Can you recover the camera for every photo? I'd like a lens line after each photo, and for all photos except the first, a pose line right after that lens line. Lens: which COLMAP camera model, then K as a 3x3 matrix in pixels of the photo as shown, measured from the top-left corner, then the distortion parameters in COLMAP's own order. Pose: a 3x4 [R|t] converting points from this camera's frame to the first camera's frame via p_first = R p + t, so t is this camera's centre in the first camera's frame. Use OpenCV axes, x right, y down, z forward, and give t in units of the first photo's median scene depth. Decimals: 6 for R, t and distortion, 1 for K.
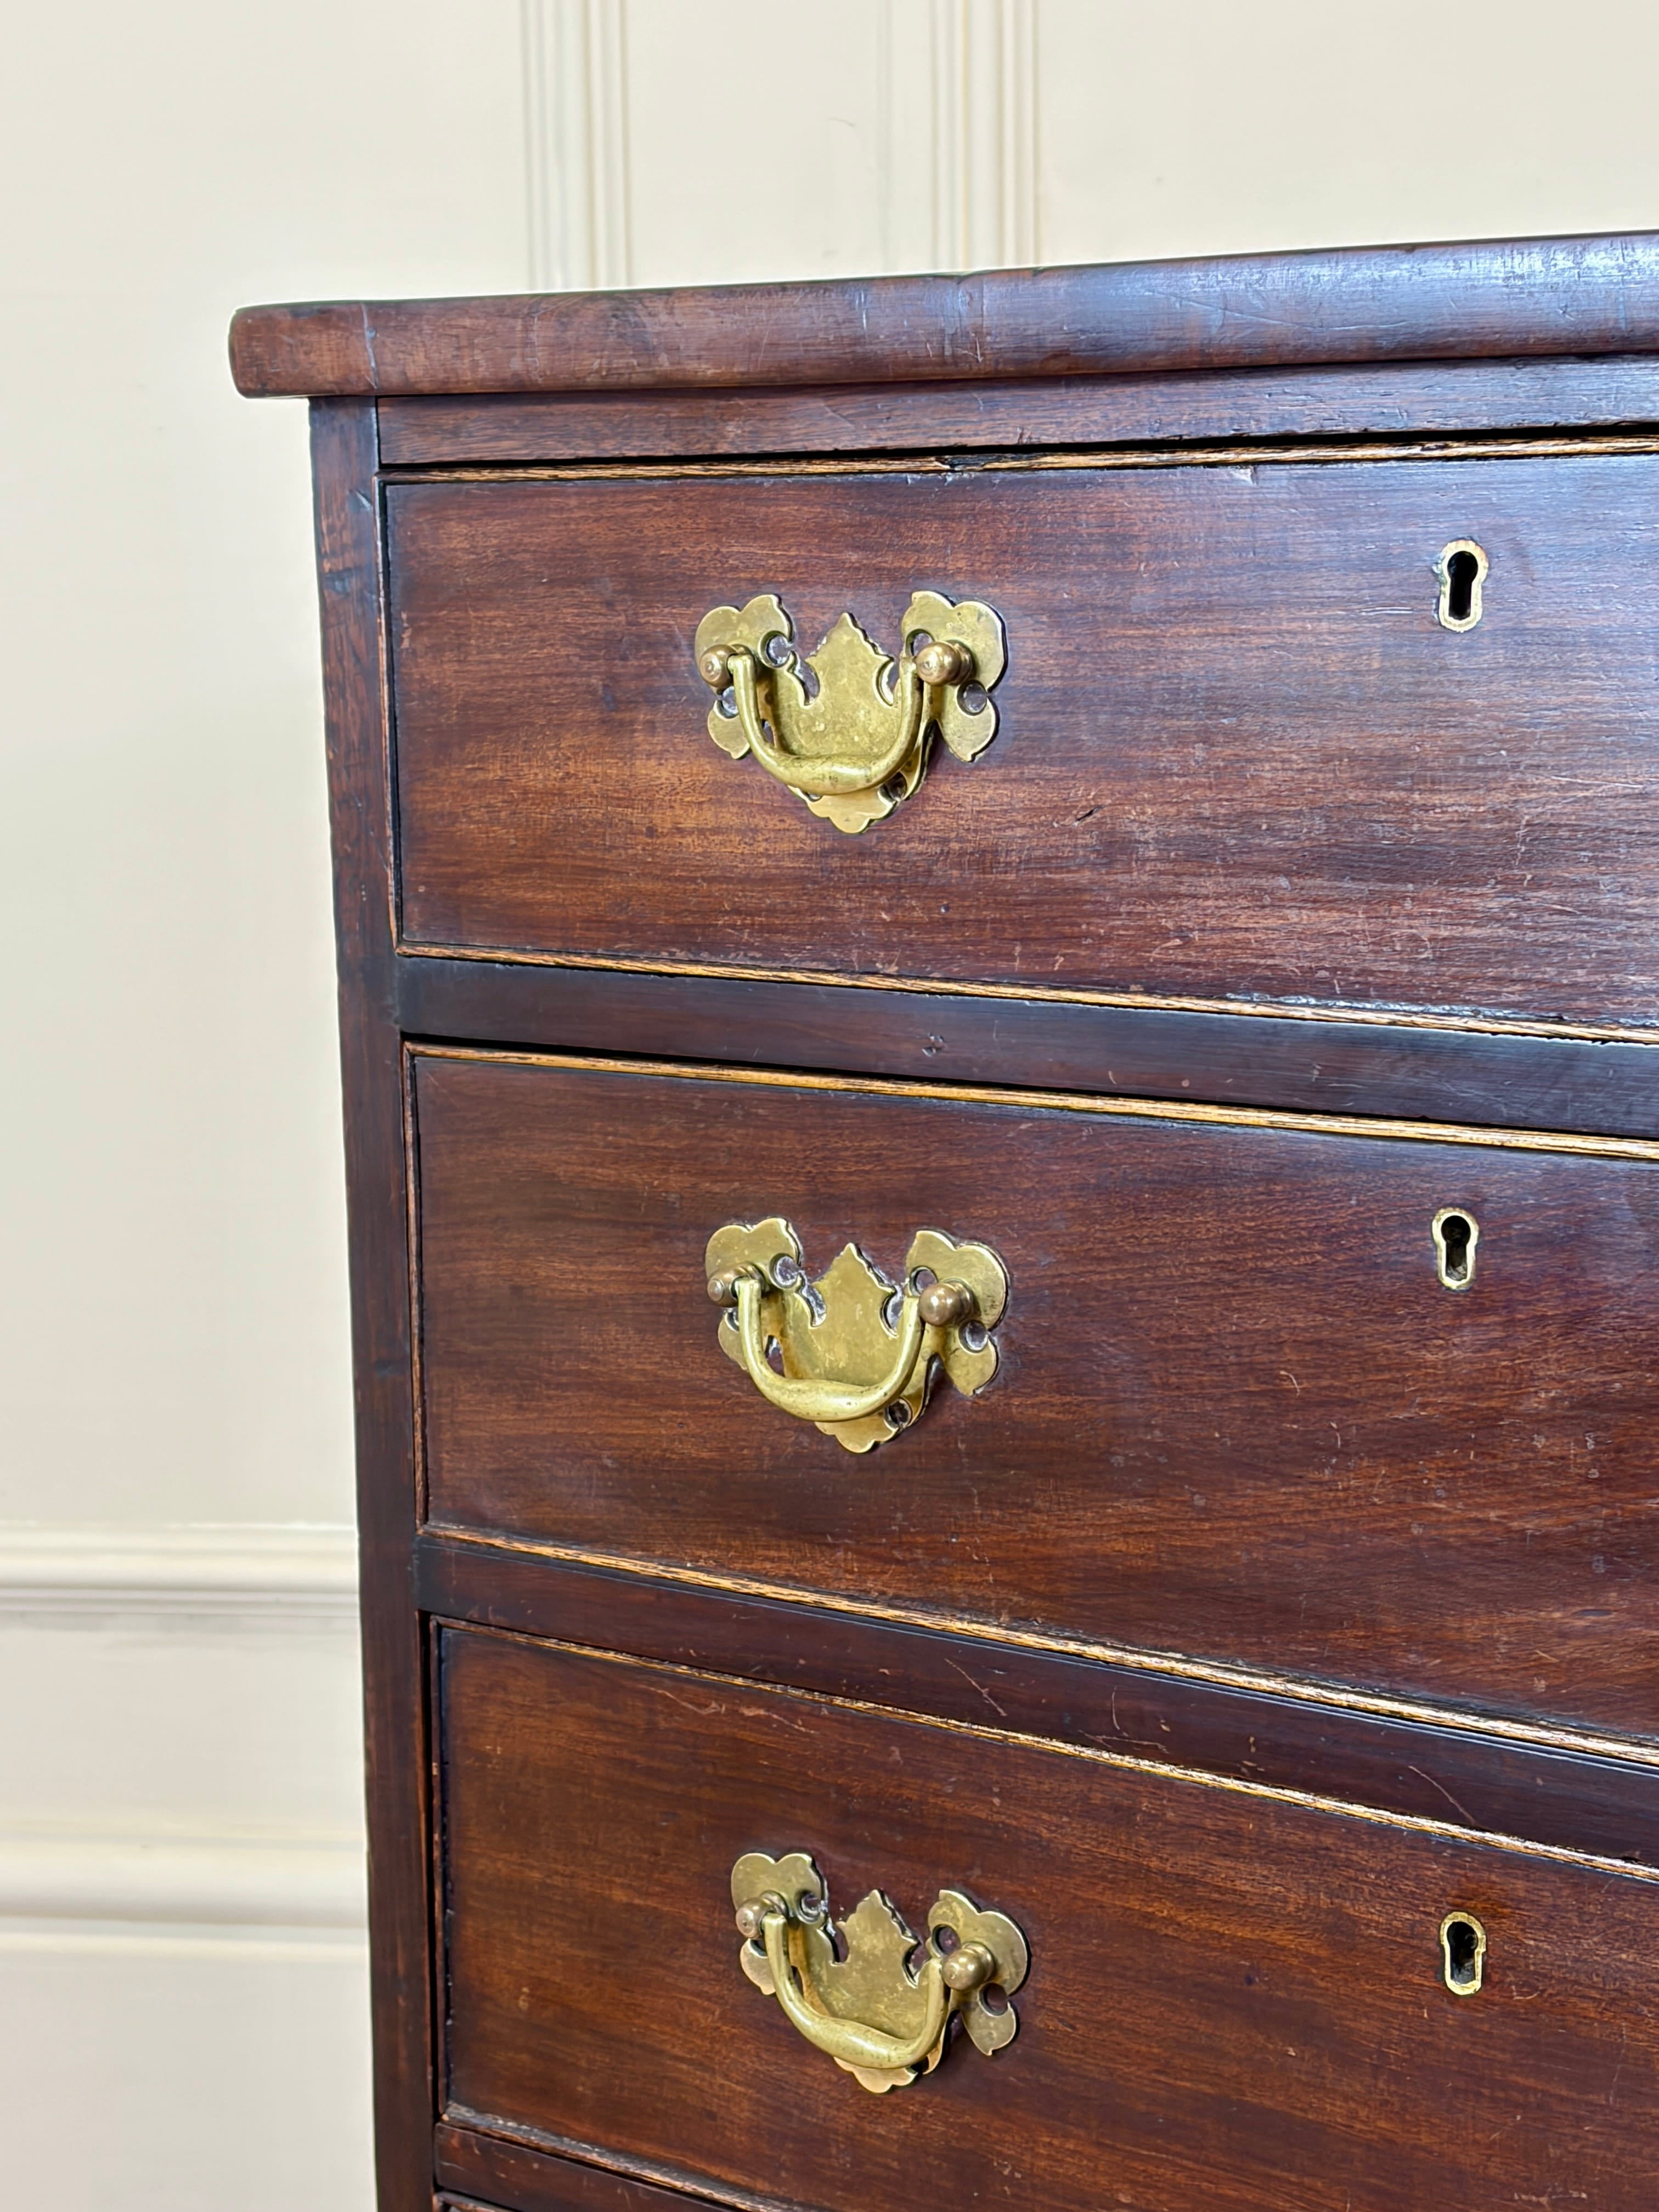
lens RADIAL K [[4009.4, 0, 823.4], [0, 4009.4, 1108.8], [0, 0, 1]] dist [0.266687, -1.115977]
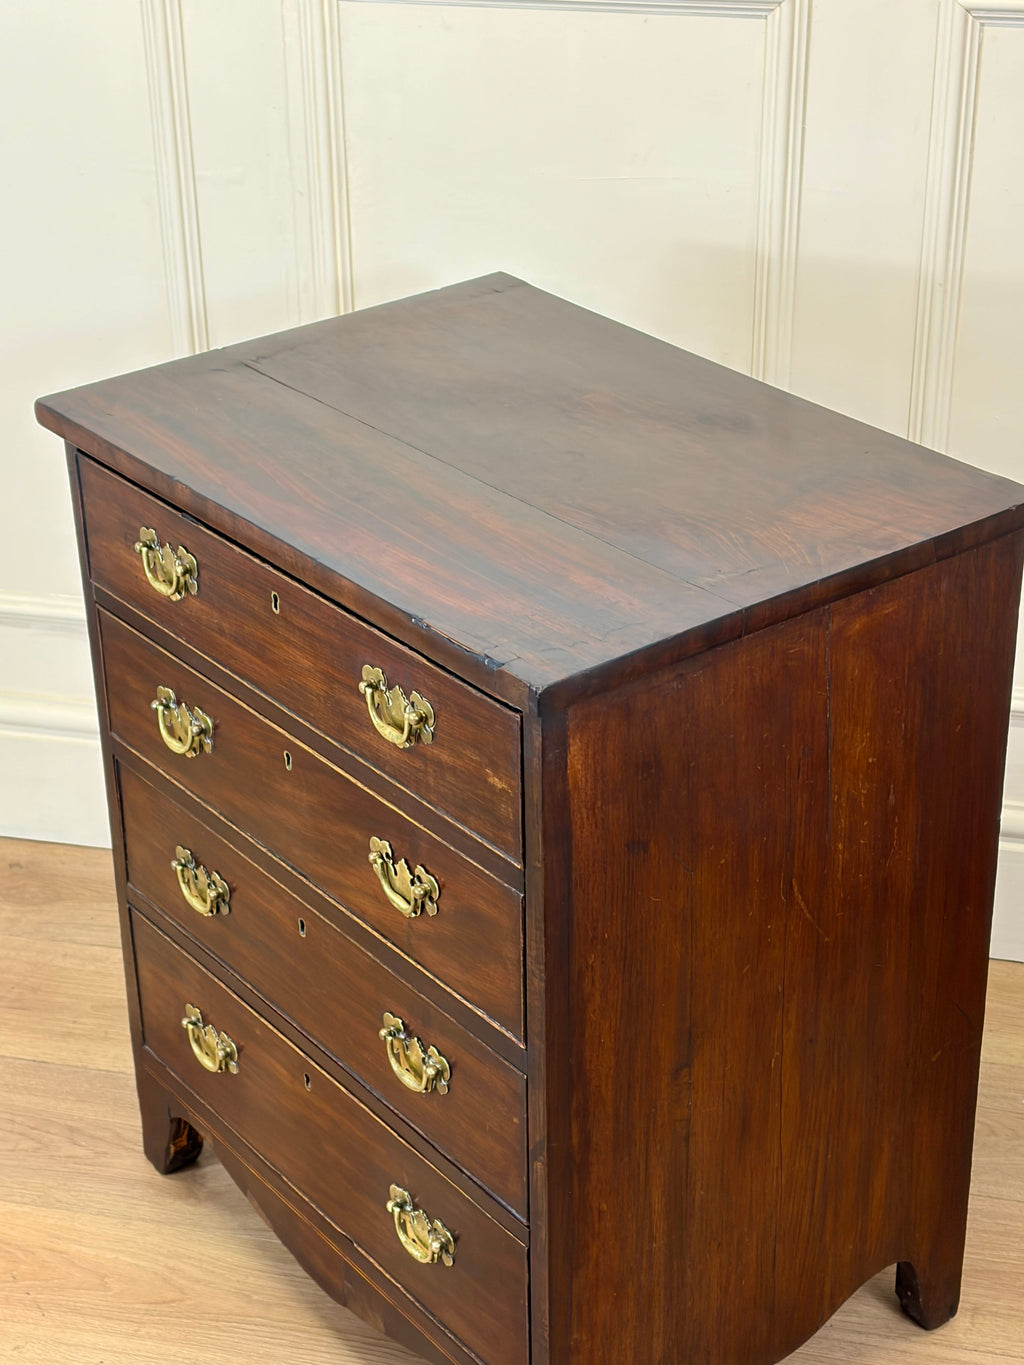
lens RADIAL K [[2474.2, 0, 508.2], [0, 2474.2, 684.2], [0, 0, 1]] dist [0.266687, -1.115977]
pose [[0.960213, 0.133935, -0.245056, 0.800017], [-0.045754, 0.941083, 0.335067, -0.714184], [0.275495, -0.310523, 0.909768, -0.879662]]
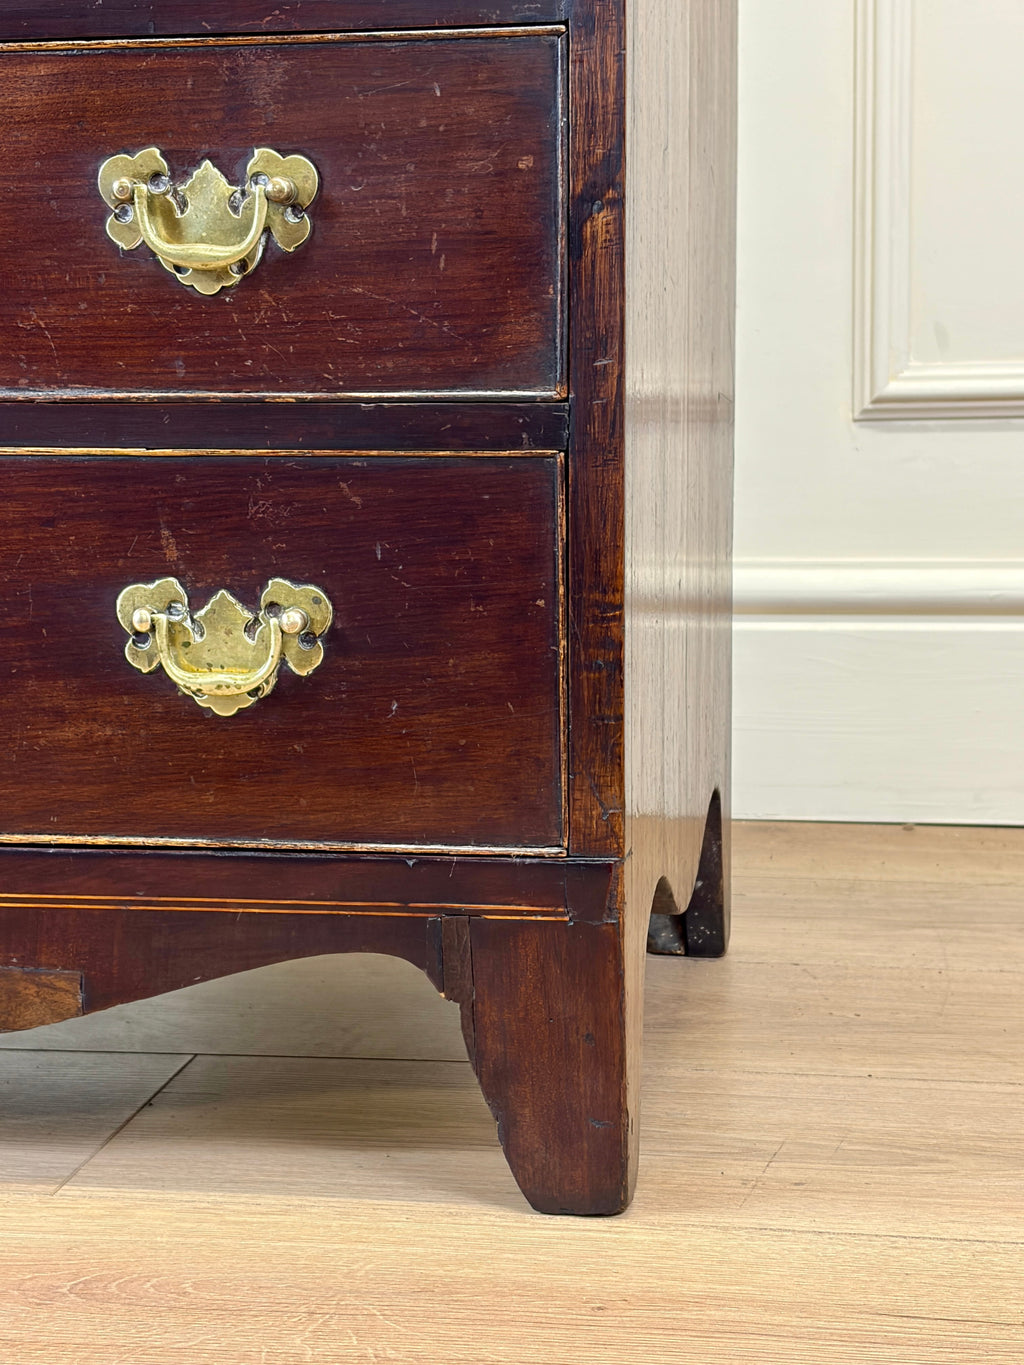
lens RADIAL K [[2416.2, 0, 512.4], [0, 2416.2, 684.4], [0, 0, 1]] dist [0.293937, -1.424426]
pose [[0.899483, -0.052080, 0.433841, -0.050564], [0.062753, 0.997976, -0.010305, 0.450770], [-0.432426, 0.036494, 0.900931, -0.113717]]
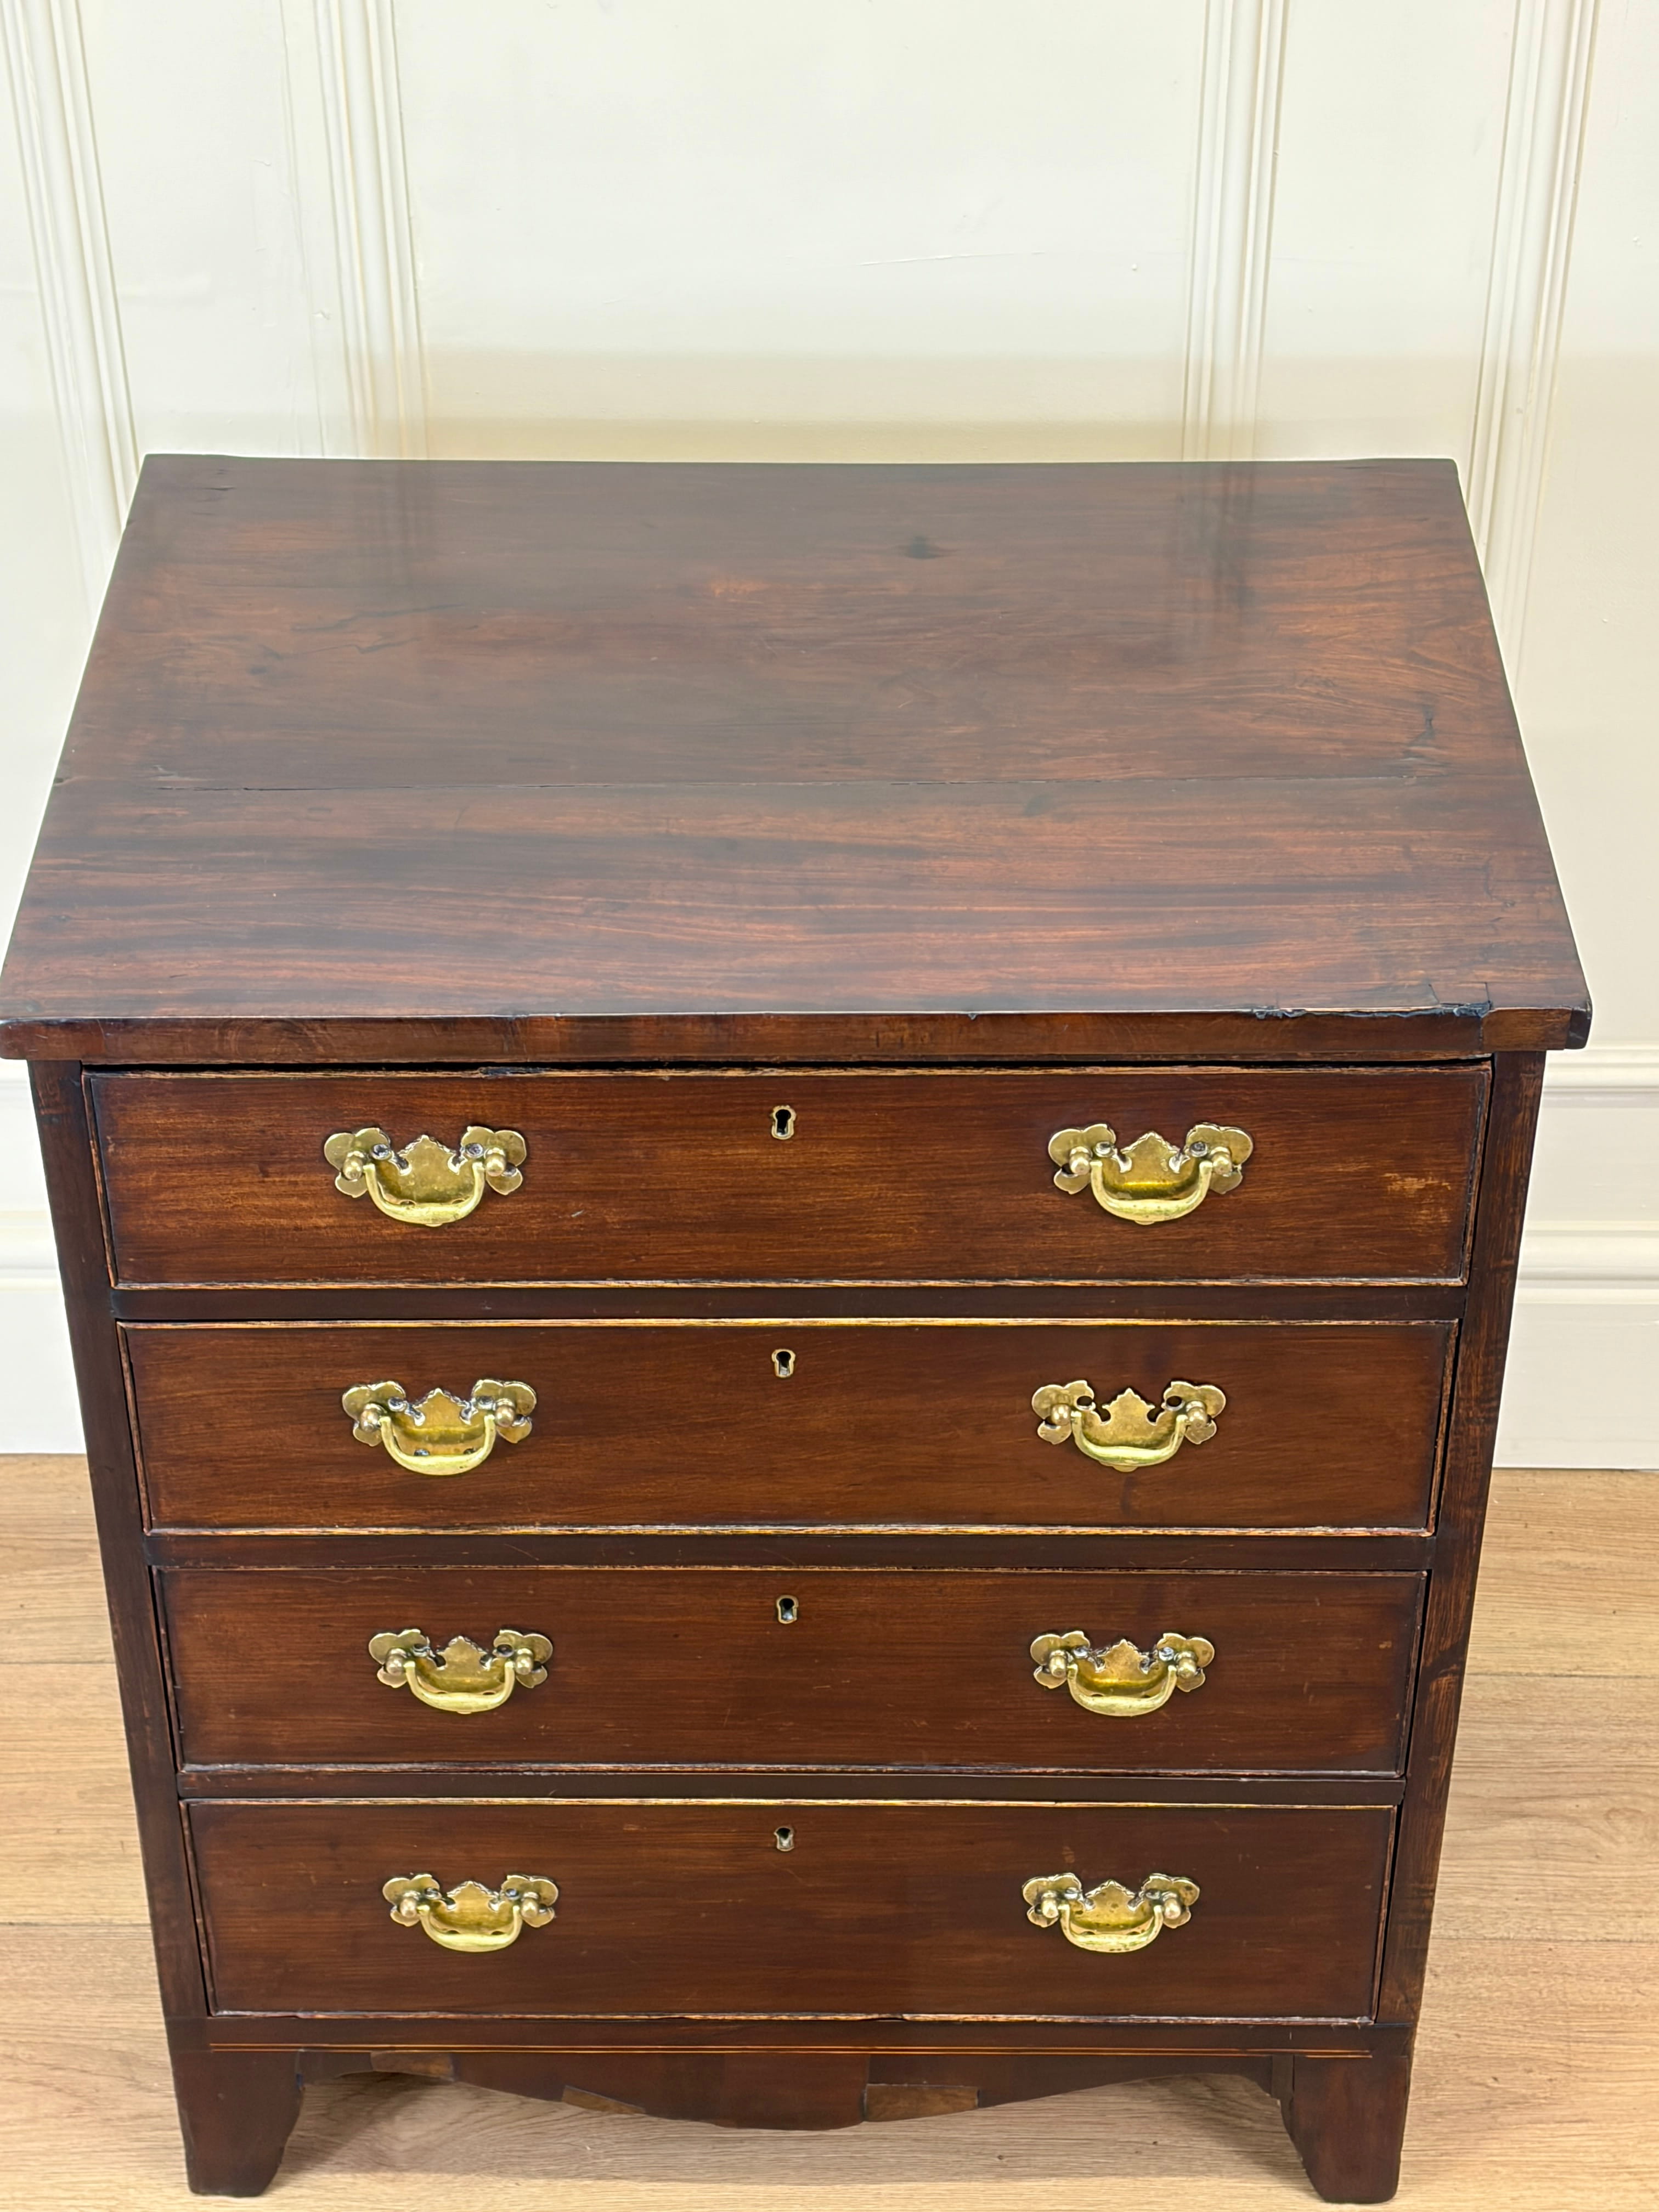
lens RADIAL K [[4009.4, 0, 823.4], [0, 4009.4, 1108.8], [0, 0, 1]] dist [0.266687, -1.115977]
pose [[0.809788, -0.340843, 0.477567, -0.712233], [0.080602, 0.870864, 0.484870, -0.994819], [-0.581160, -0.354149, 0.732688, -0.469467]]
